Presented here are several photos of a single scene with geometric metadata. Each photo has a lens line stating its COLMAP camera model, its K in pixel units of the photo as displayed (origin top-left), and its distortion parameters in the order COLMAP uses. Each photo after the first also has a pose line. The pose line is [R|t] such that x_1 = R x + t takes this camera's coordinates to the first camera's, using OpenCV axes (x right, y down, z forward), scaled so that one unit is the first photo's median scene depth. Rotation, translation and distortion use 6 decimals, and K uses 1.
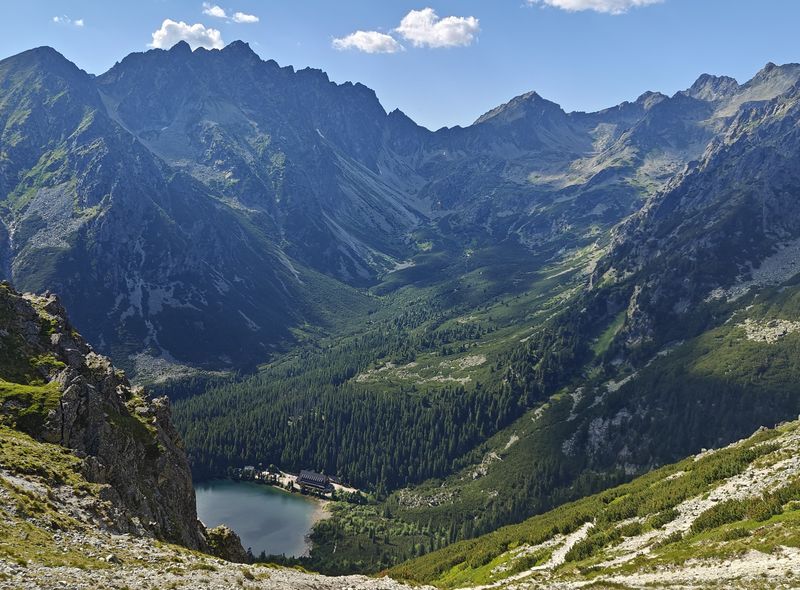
lens RADIAL K [[733.6, 0, 400.0], [0, 733.6, 295.0], [0, 0, 1]] dist [0.092260, -0.153957]
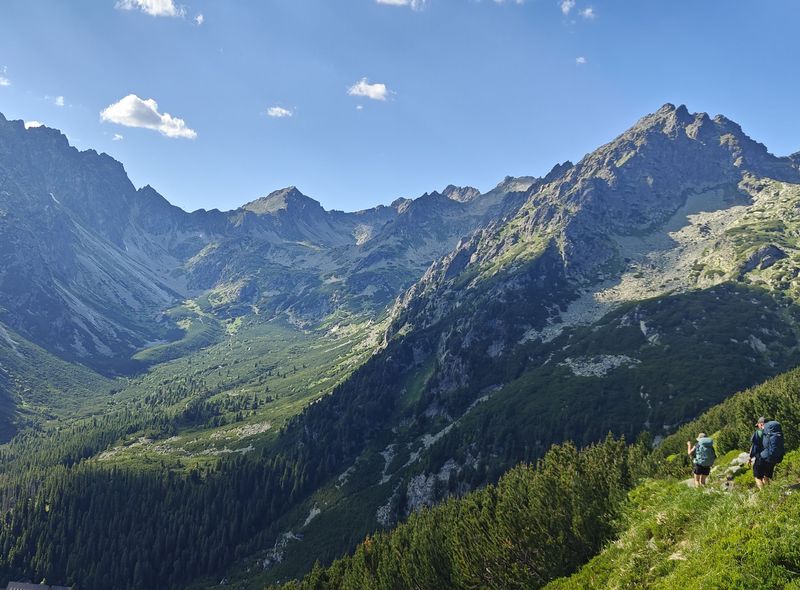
lens RADIAL K [[733.6, 0, 400.0], [0, 733.6, 295.0], [0, 0, 1]] dist [0.092260, -0.153957]
pose [[0.941827, 0.040363, 0.333664, -0.029183], [0.012389, 0.987918, -0.154479, 0.073916], [-0.335868, 0.149627, 0.929949, 0.162150]]
